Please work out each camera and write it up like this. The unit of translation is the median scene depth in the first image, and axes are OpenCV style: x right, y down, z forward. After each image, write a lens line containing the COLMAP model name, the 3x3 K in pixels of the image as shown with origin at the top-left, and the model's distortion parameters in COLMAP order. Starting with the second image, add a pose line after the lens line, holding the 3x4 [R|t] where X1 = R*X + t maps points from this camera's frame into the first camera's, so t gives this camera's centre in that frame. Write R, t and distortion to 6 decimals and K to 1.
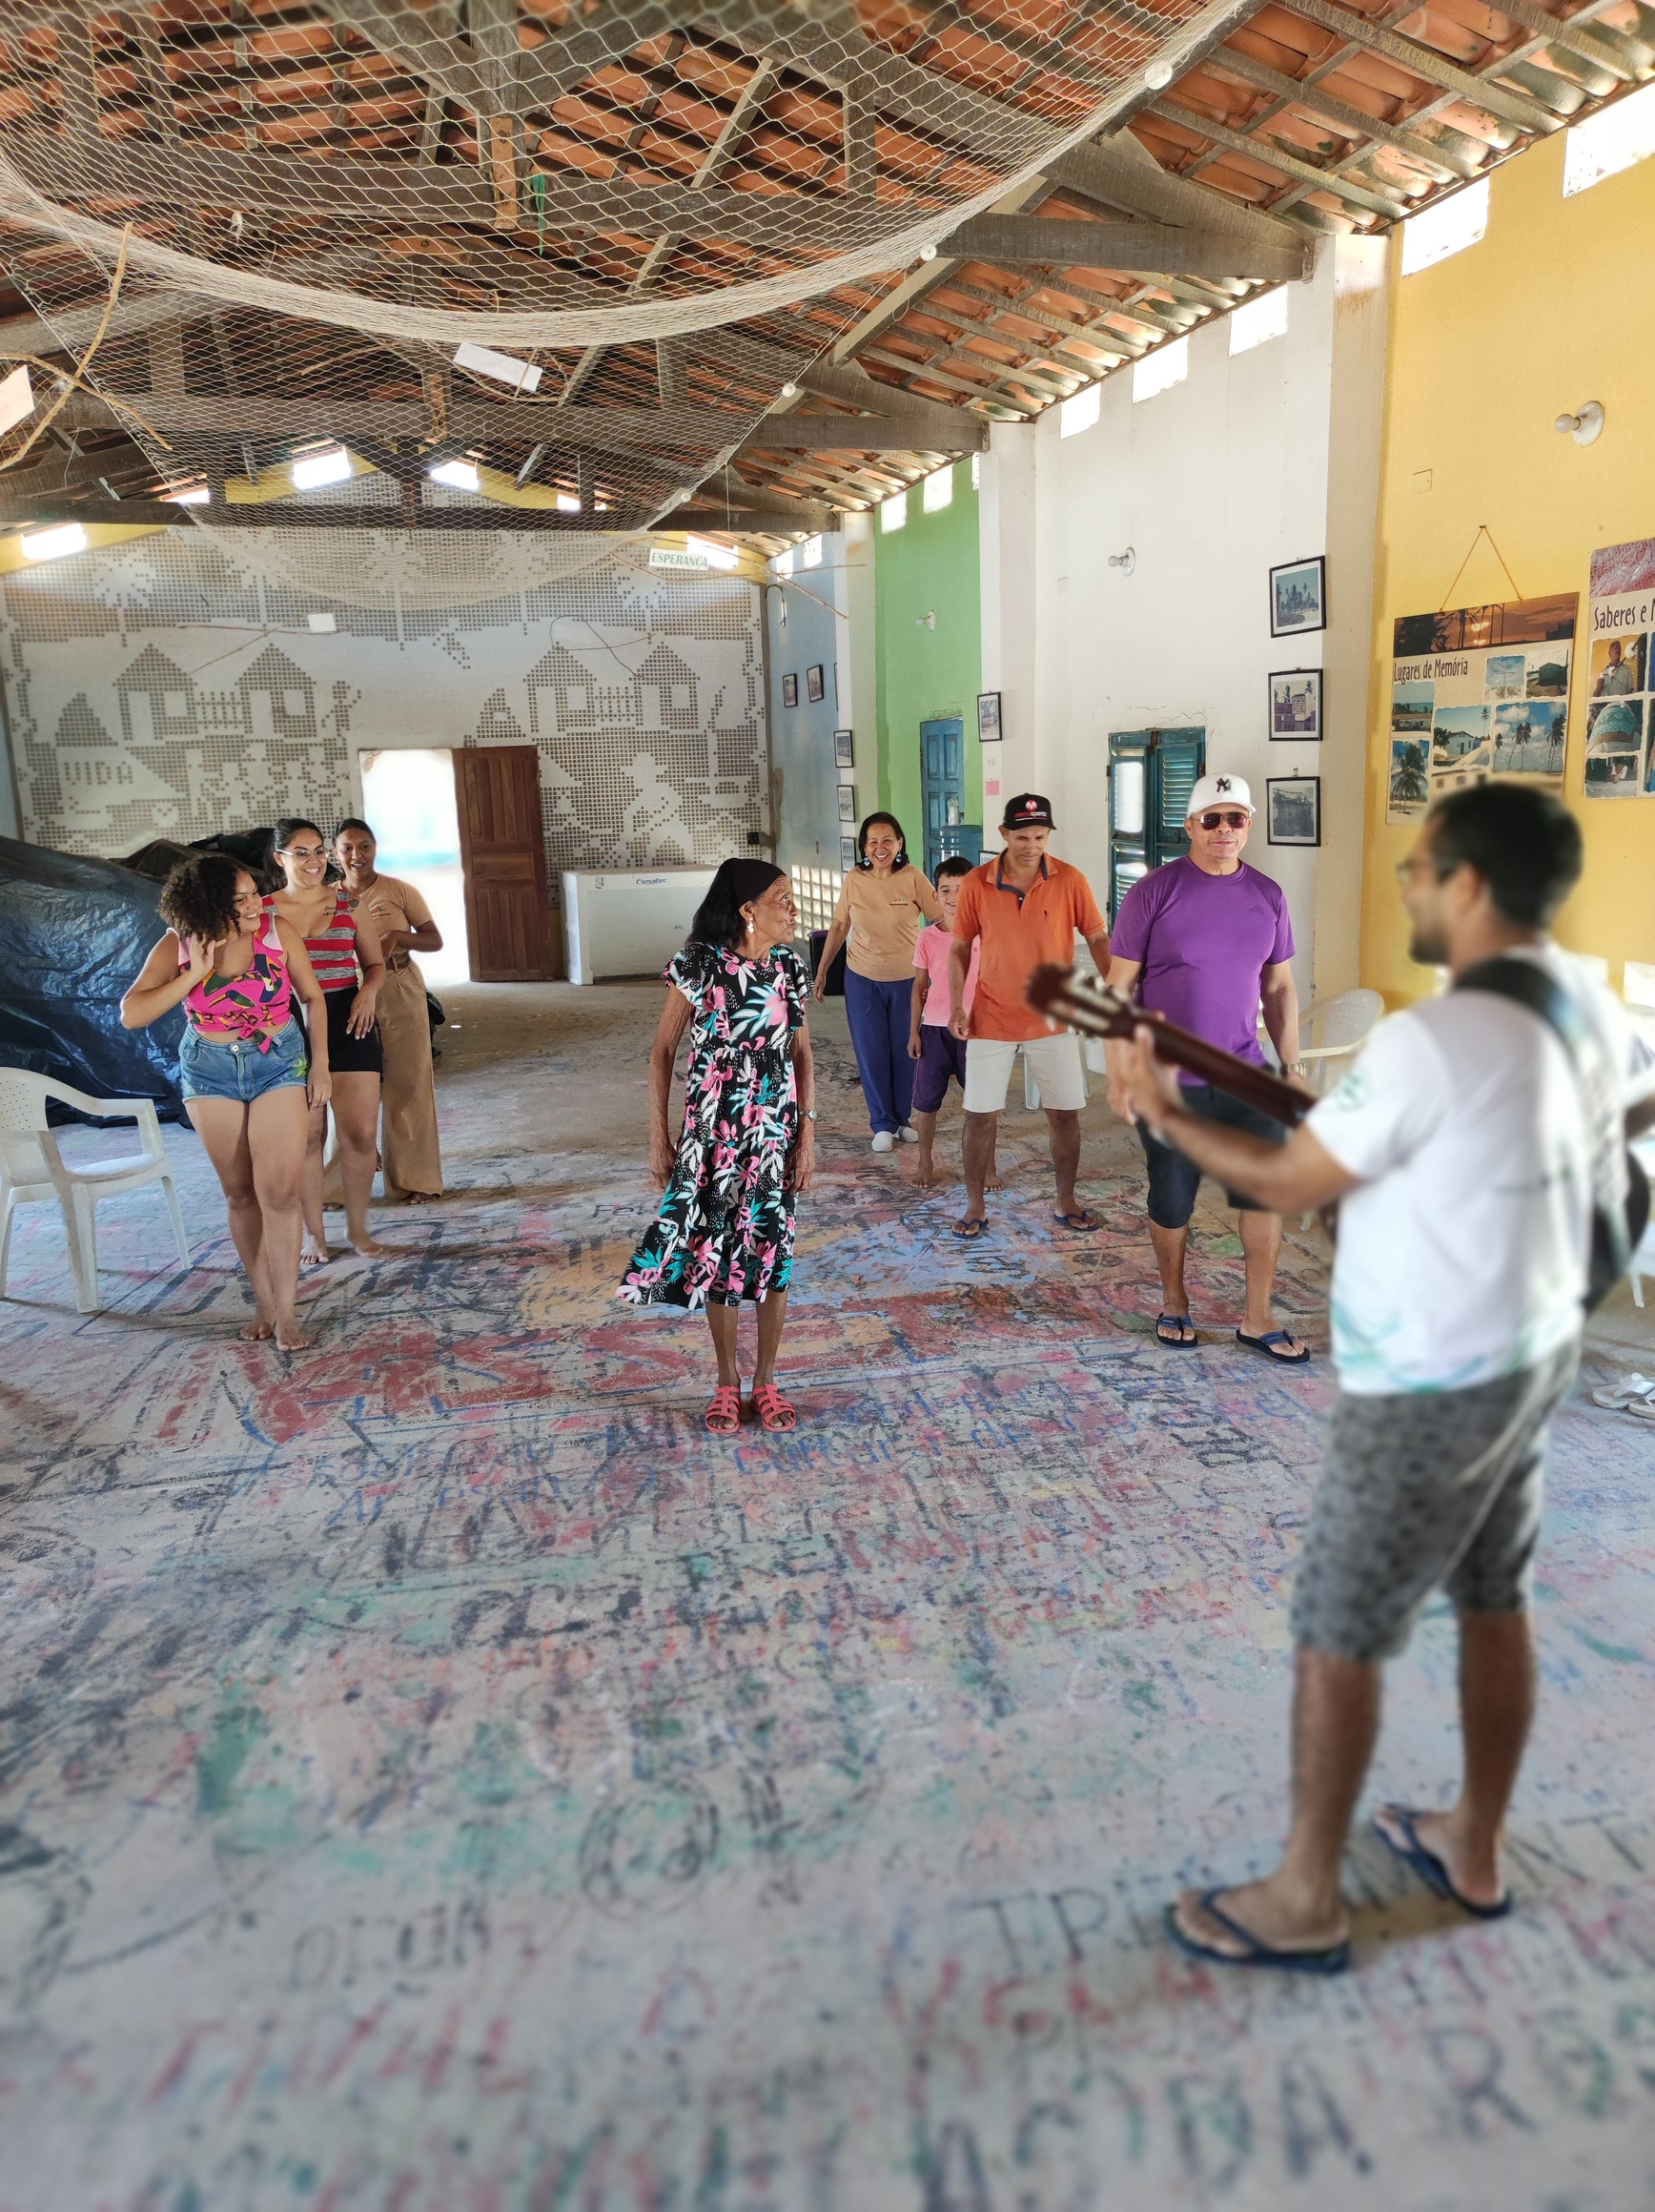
lens RADIAL K [[1633.1, 0, 819.8], [0, 1633.1, 1097.9], [0, 0, 1]] dist [0.027147, -0.018732]
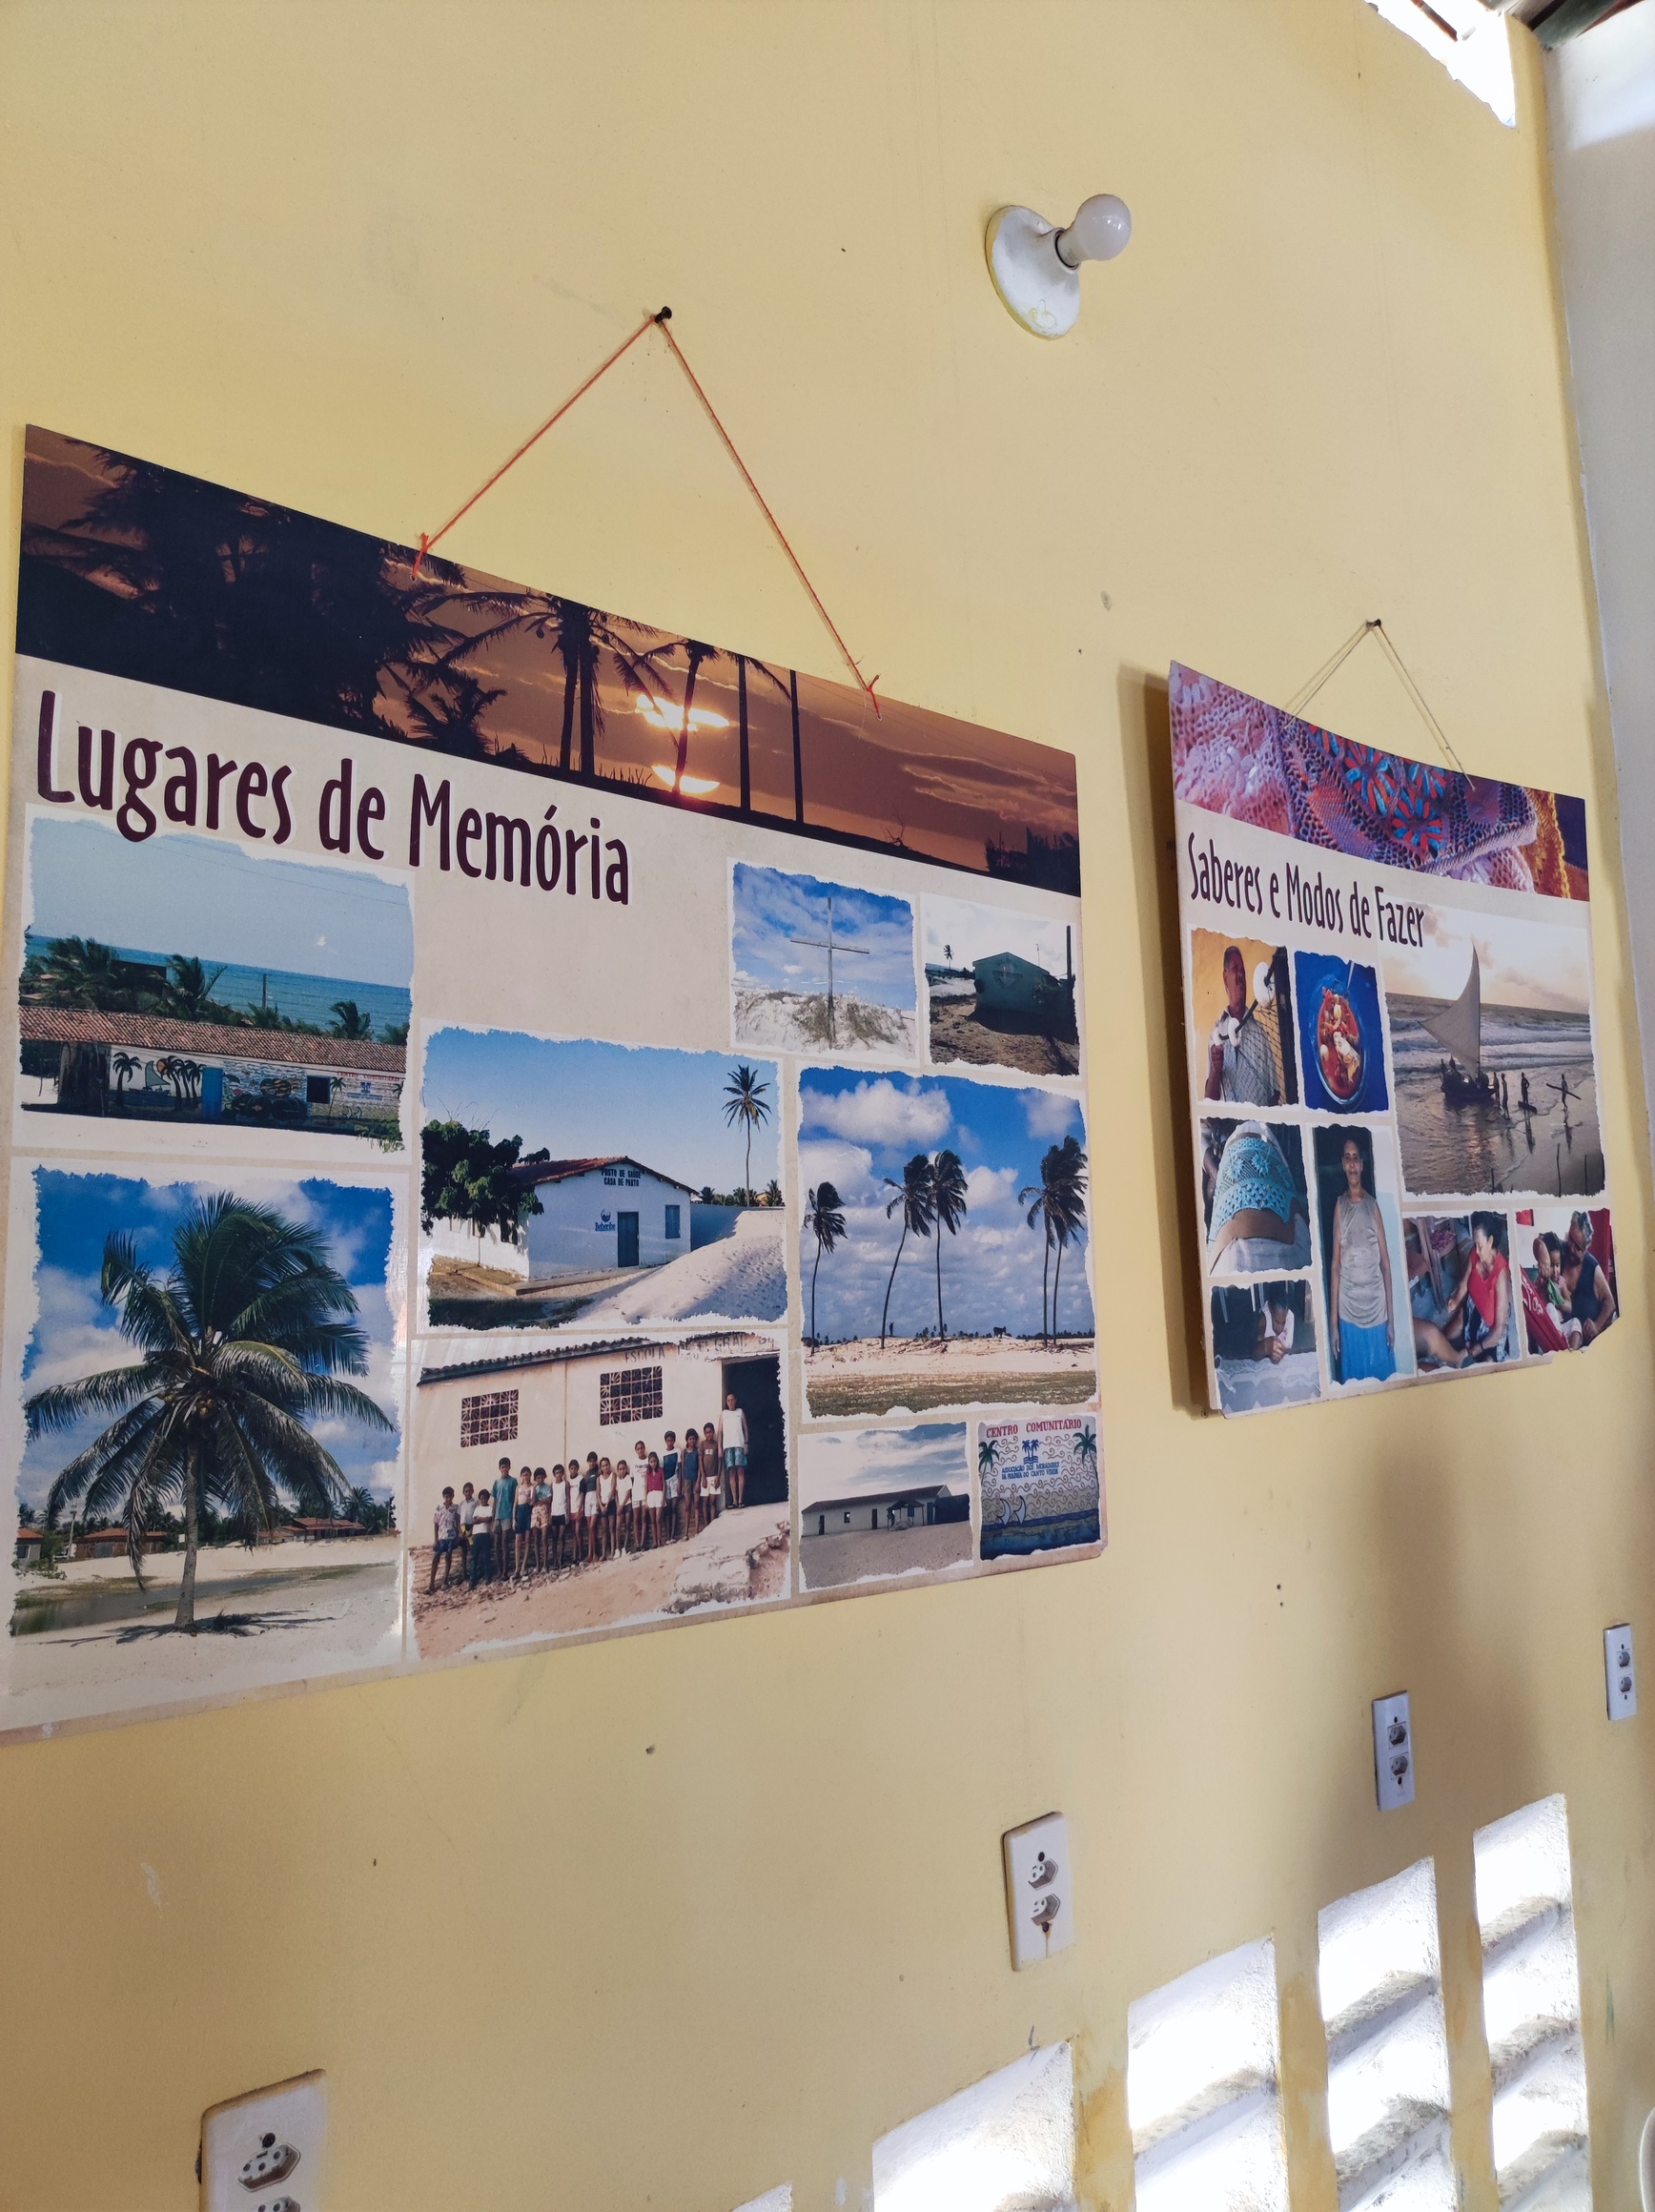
lens RADIAL K [[1633.1, 0, 825.8], [0, 1633.1, 1096.4], [0, 0, 1]] dist [0.027147, -0.018732]
pose [[-0.424714, 0.150849, 0.892672, 0.132475], [0.213306, 0.974935, -0.063264, -0.144598], [-0.879840, 0.163543, -0.446245, 0.726972]]
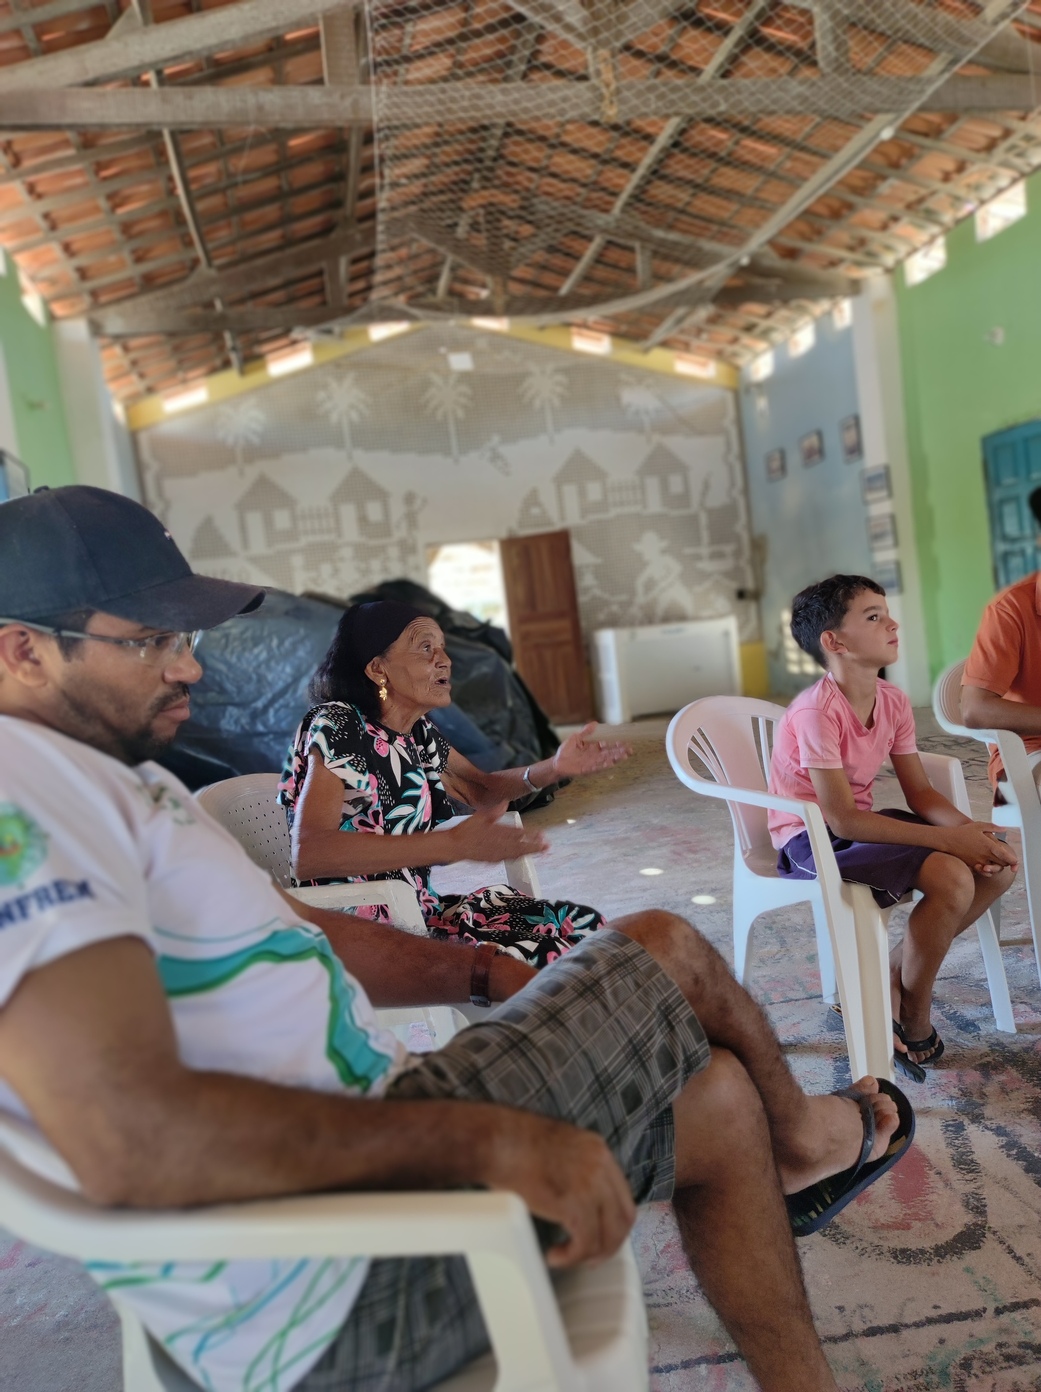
lens RADIAL K [[1027.8, 0, 522.3], [0, 1027.8, 691.7], [0, 0, 1]] dist [0.027147, -0.018732]
pose [[0.992957, -0.080065, -0.087328, -0.248423], [0.067966, 0.988694, -0.133662, 0.004621], [0.097042, 0.126786, 0.987172, 0.431159]]
